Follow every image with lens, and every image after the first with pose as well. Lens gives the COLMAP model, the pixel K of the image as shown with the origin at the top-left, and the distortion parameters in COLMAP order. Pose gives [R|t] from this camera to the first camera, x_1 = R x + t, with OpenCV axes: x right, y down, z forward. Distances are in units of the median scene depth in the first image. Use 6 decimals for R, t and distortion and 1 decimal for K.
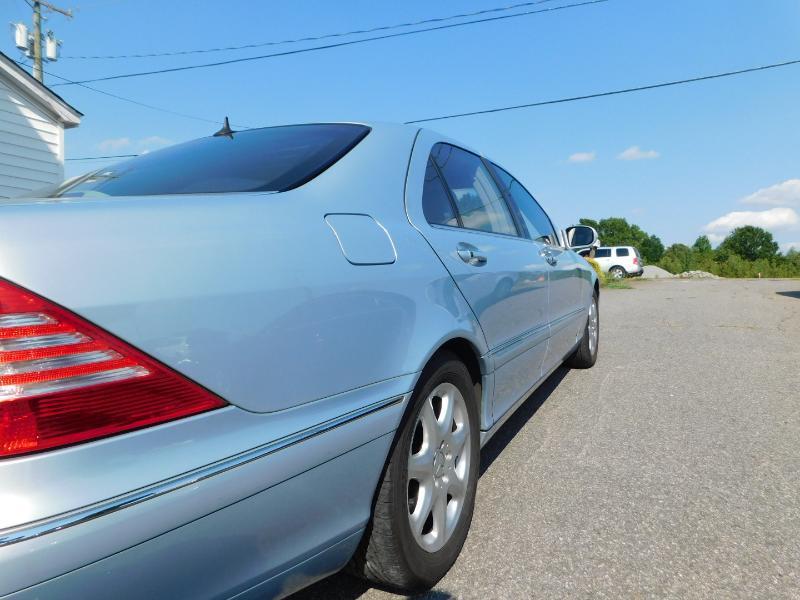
lens RADIAL K [[554.0, 0, 400.0], [0, 554.0, 300.0], [0, 0, 1]] dist [-0.065873, 0.080010]
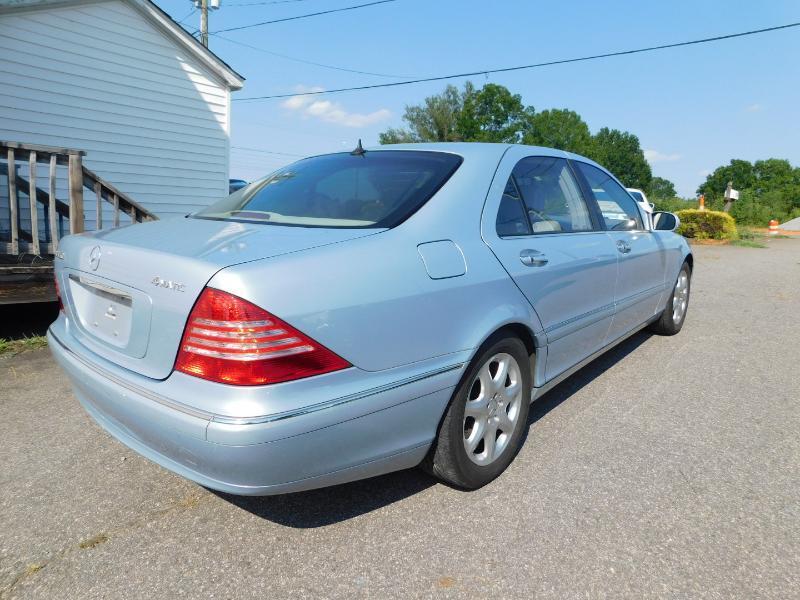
lens RADIAL K [[554.0, 0, 400.0], [0, 554.0, 300.0], [0, 0, 1]] dist [-0.065873, 0.080010]
pose [[0.972584, 0.079160, -0.218665, 0.119465], [-0.050123, 0.989538, 0.135289, -0.151744], [0.227087, -0.120620, 0.966376, -0.379019]]
